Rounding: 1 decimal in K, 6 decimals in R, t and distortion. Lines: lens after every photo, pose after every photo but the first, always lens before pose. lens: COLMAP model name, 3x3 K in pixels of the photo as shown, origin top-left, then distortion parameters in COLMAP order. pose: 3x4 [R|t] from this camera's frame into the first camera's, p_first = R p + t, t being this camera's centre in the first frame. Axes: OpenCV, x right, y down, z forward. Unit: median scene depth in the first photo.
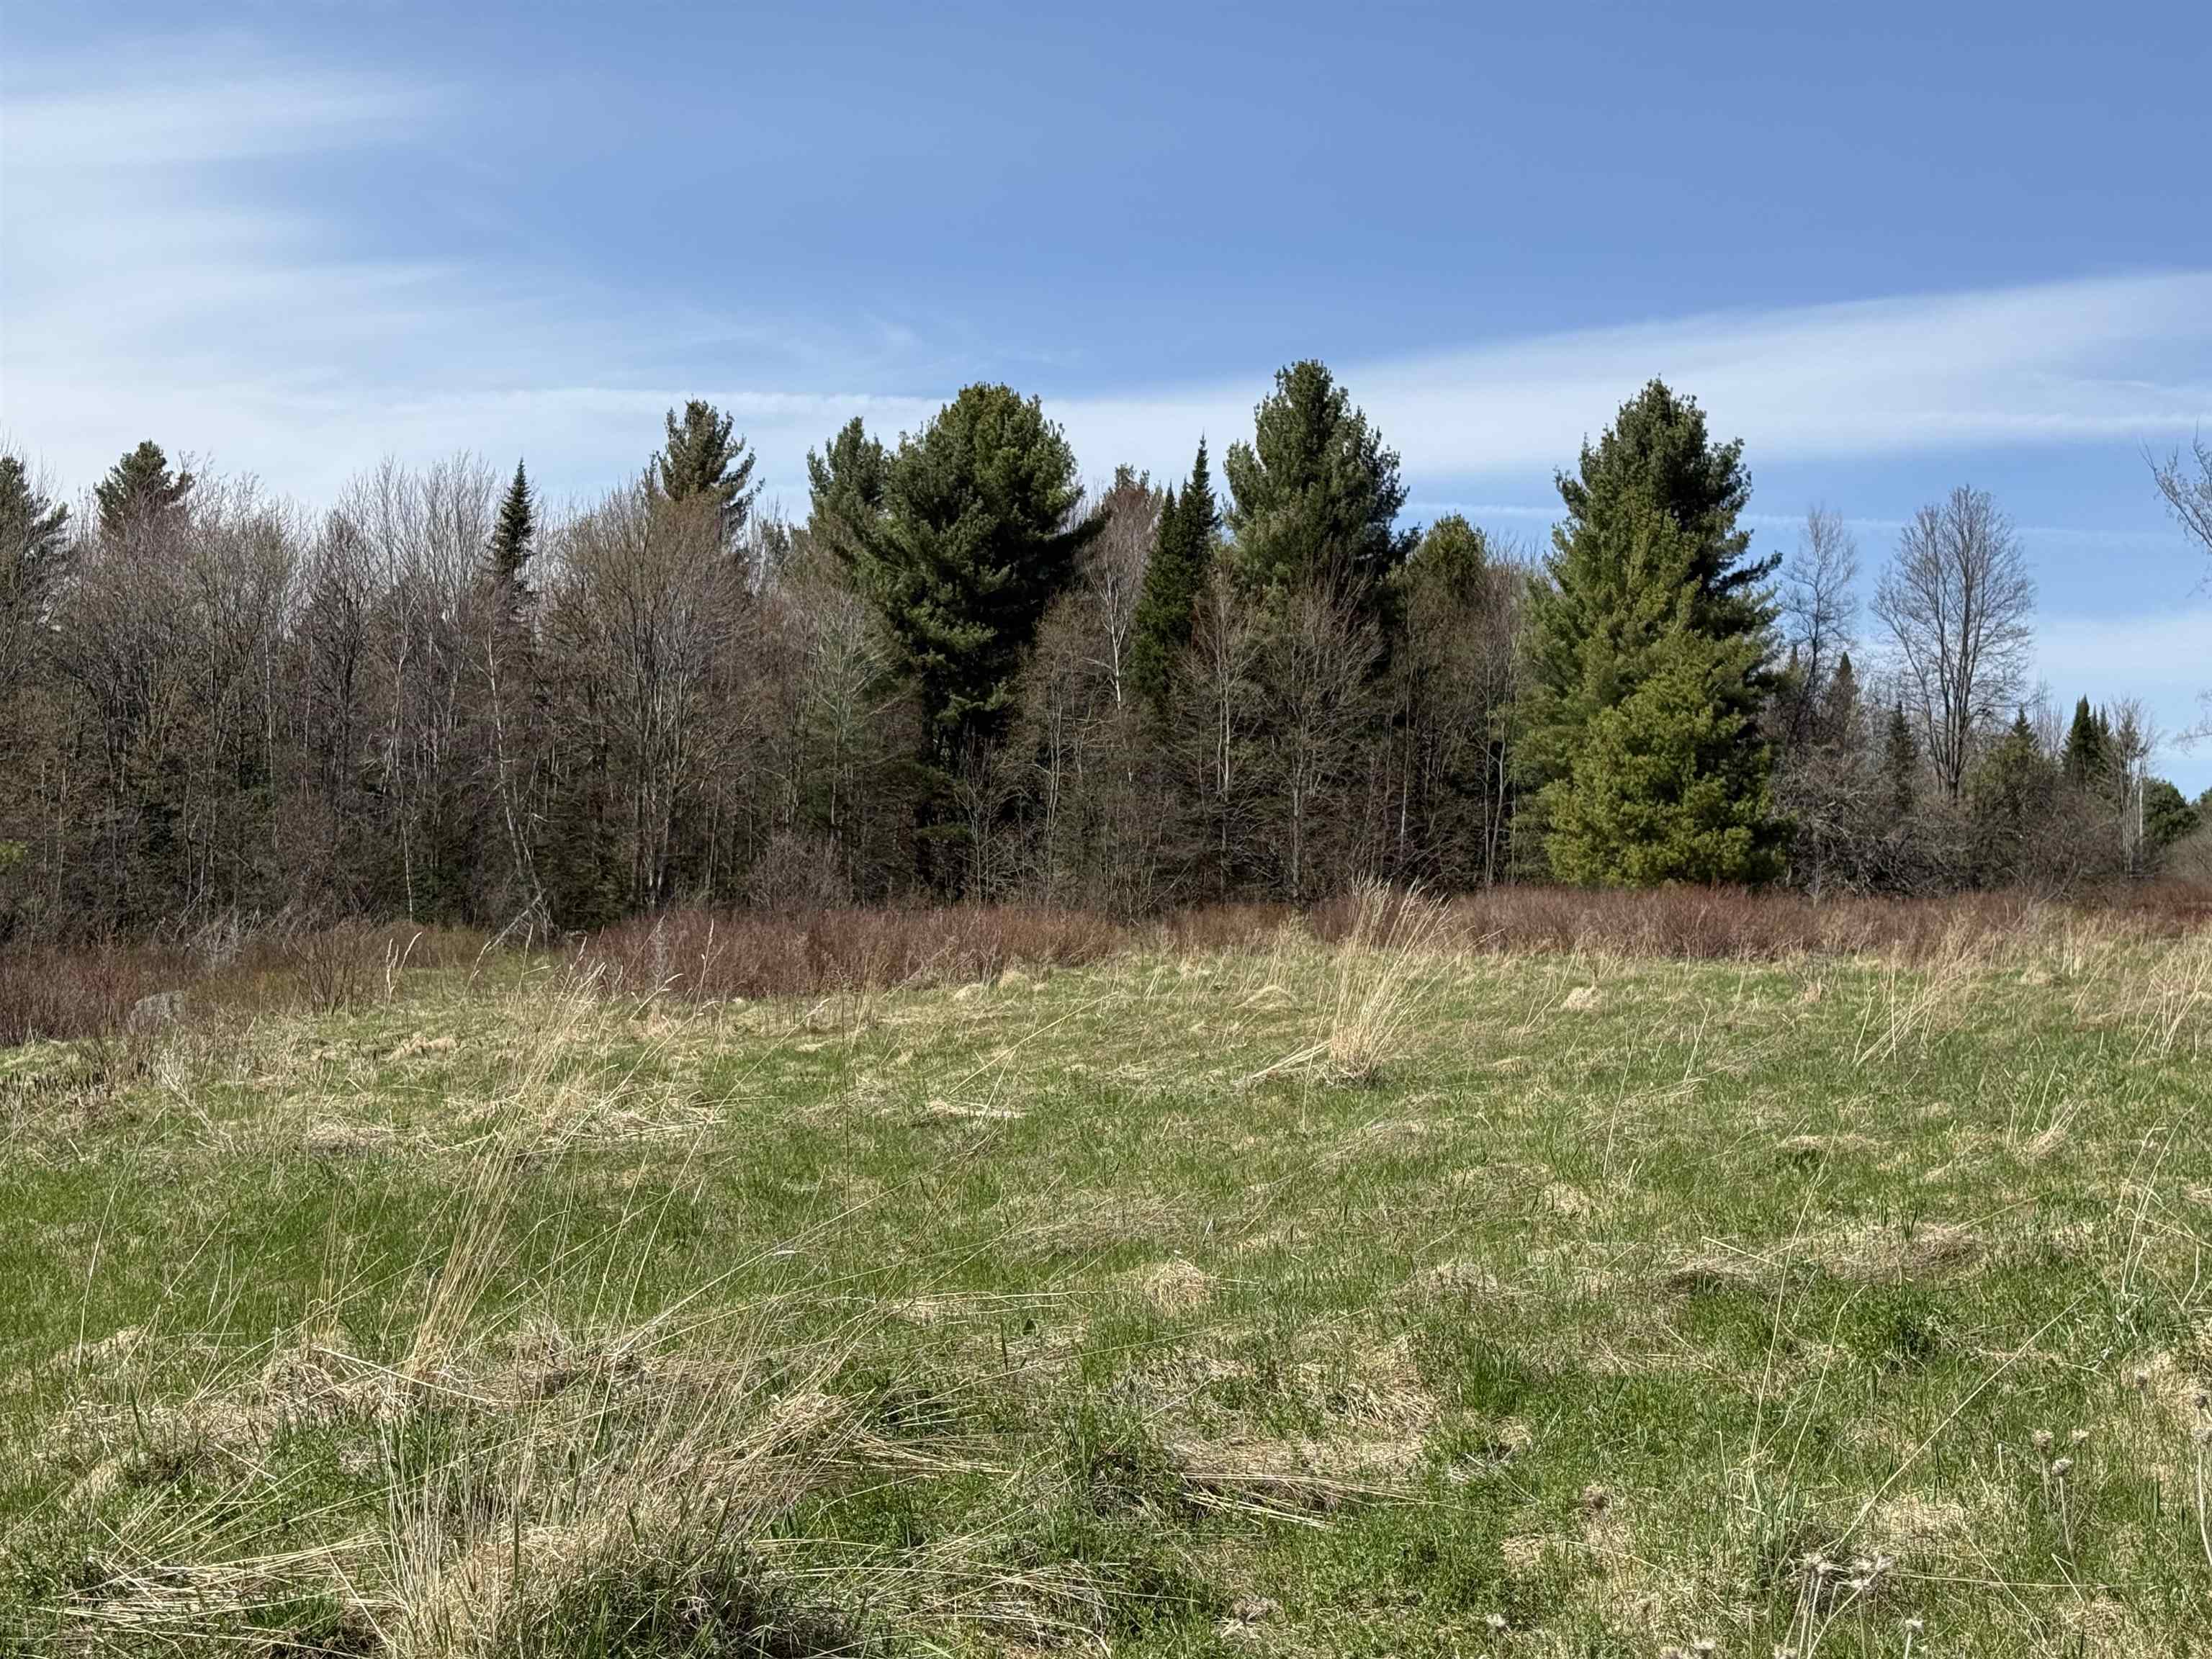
lens RADIAL K [[3098.8, 0, 1108.4], [0, 3098.8, 819.1], [0, 0, 1]] dist [0.203503, 0.000000]
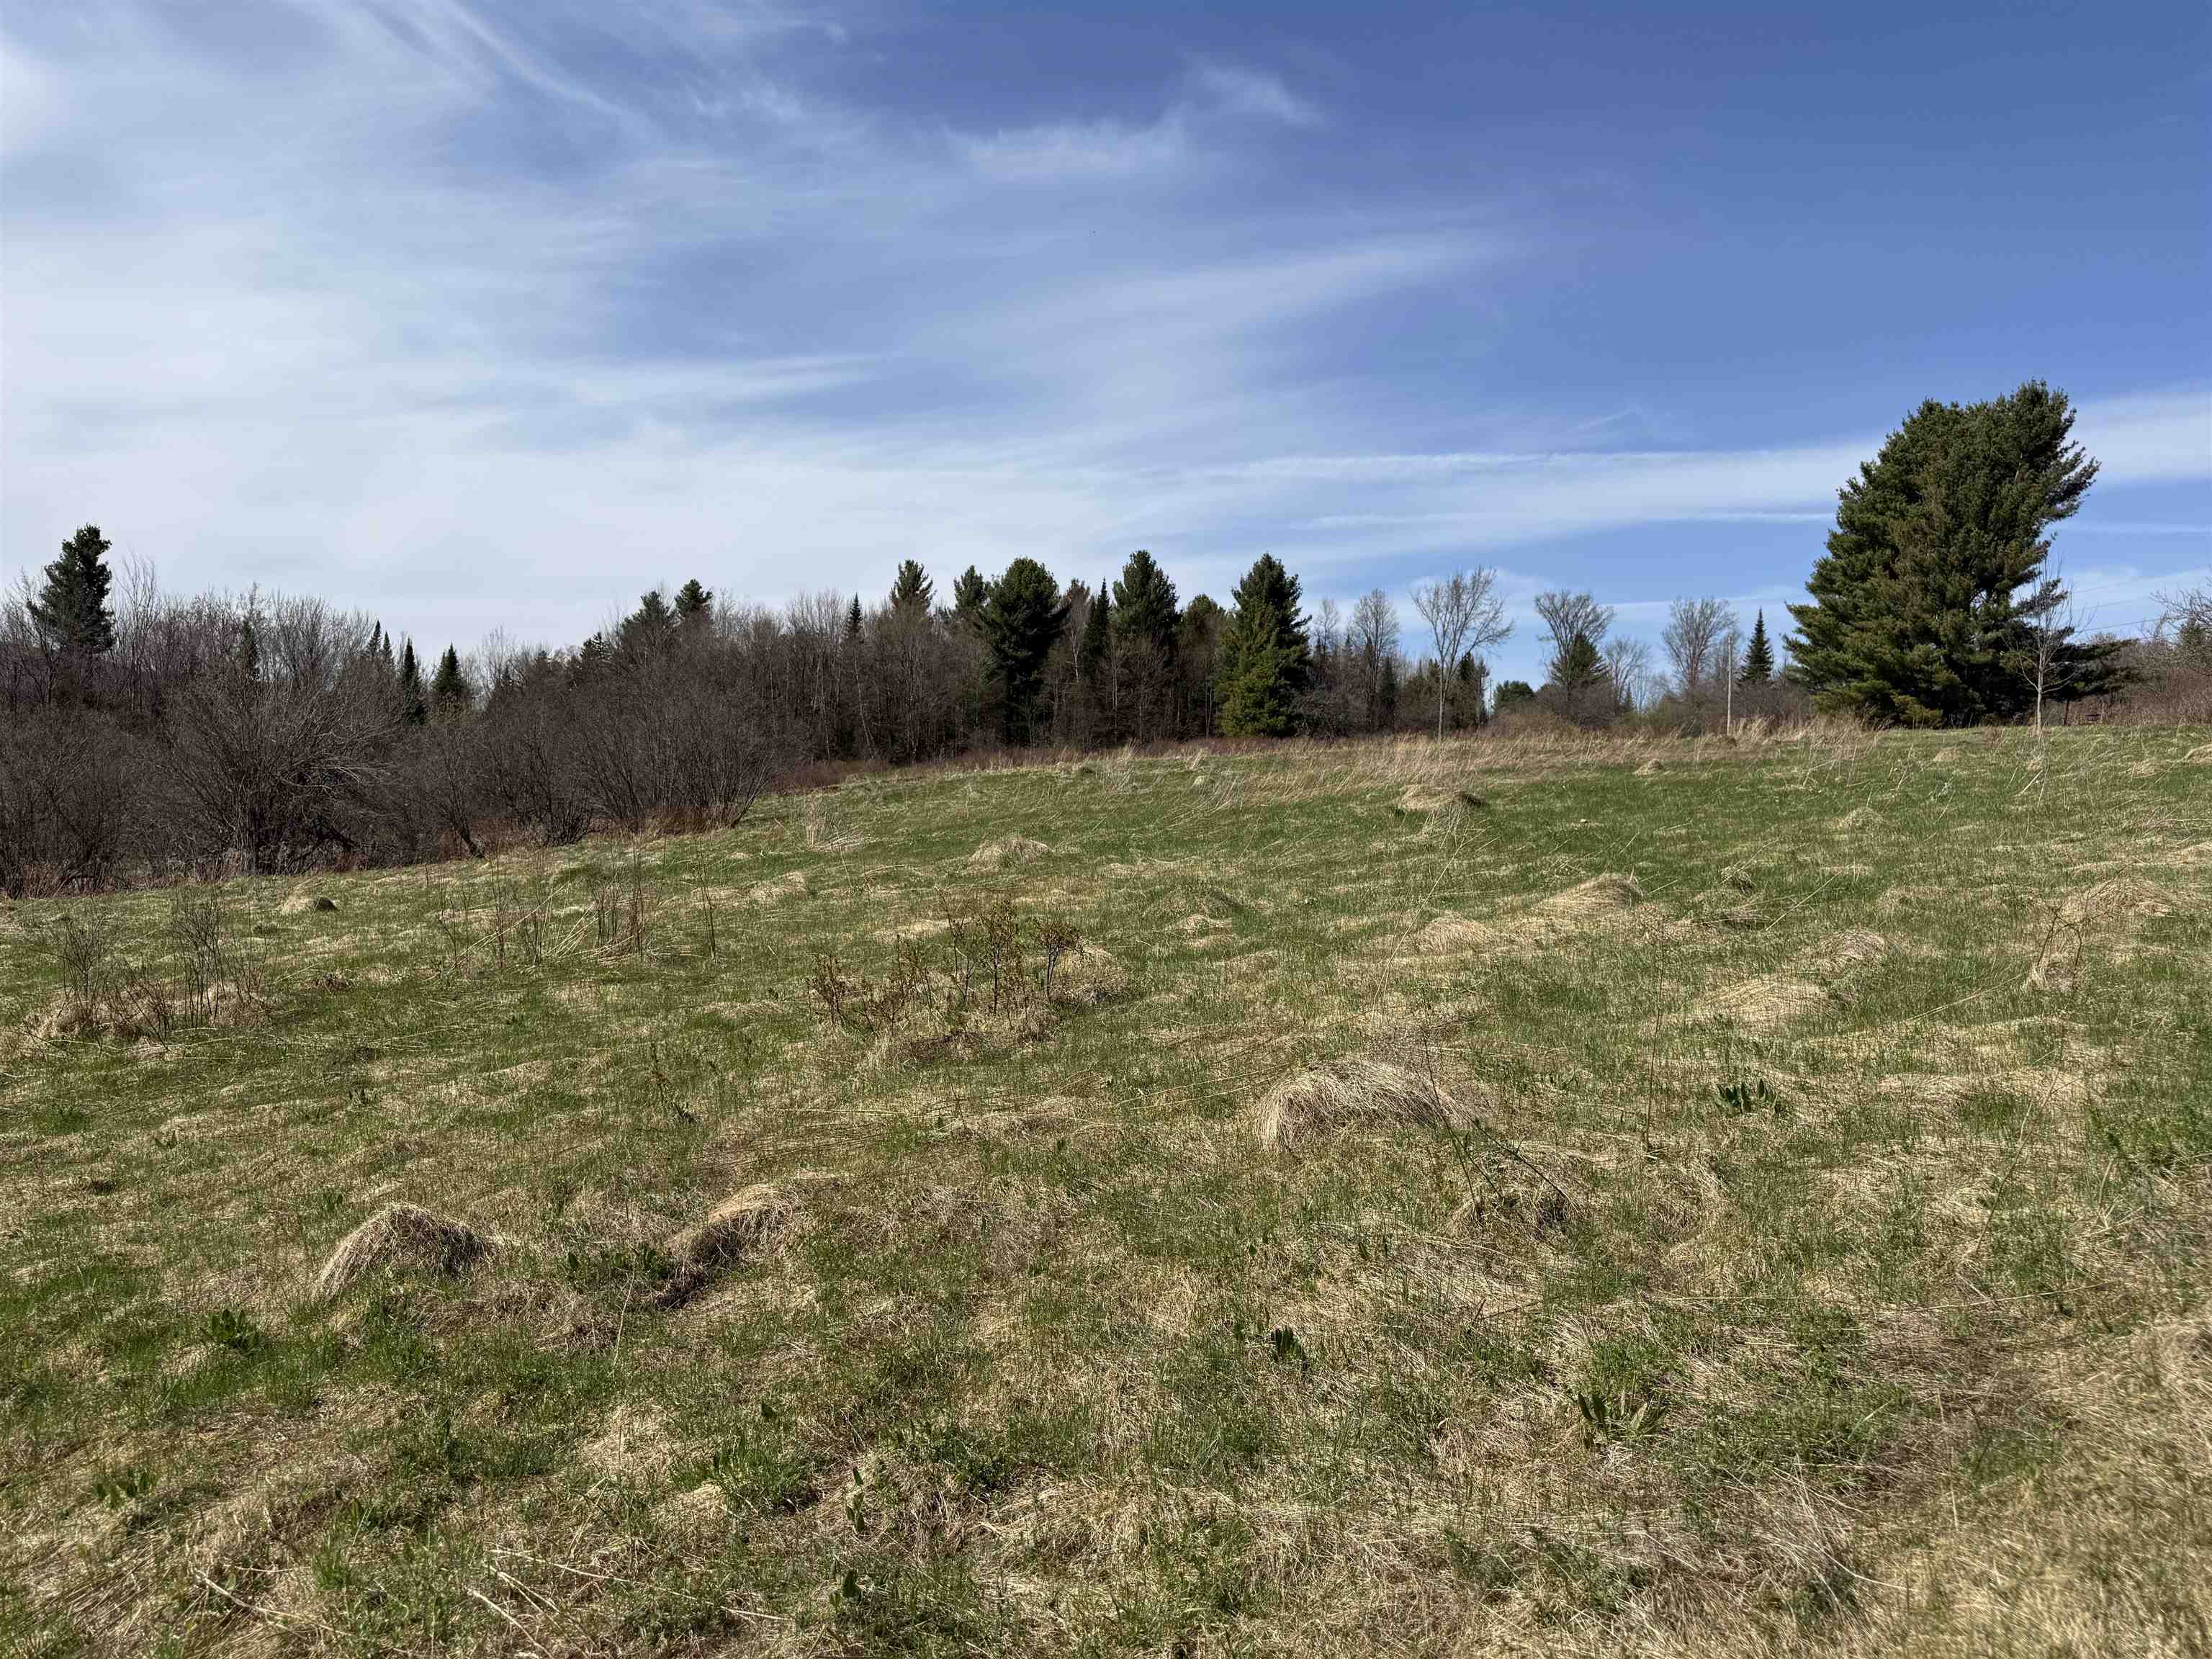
lens RADIAL K [[1538.5, 0, 1100.4], [0, 1538.5, 827.0], [0, 0, 1]] dist [0.010935, 0.000328]
pose [[0.999280, -0.032109, 0.020187, -0.008007], [0.030462, 0.996550, 0.077200, -0.008238], [-0.022597, -0.076530, 0.996811, -0.383467]]
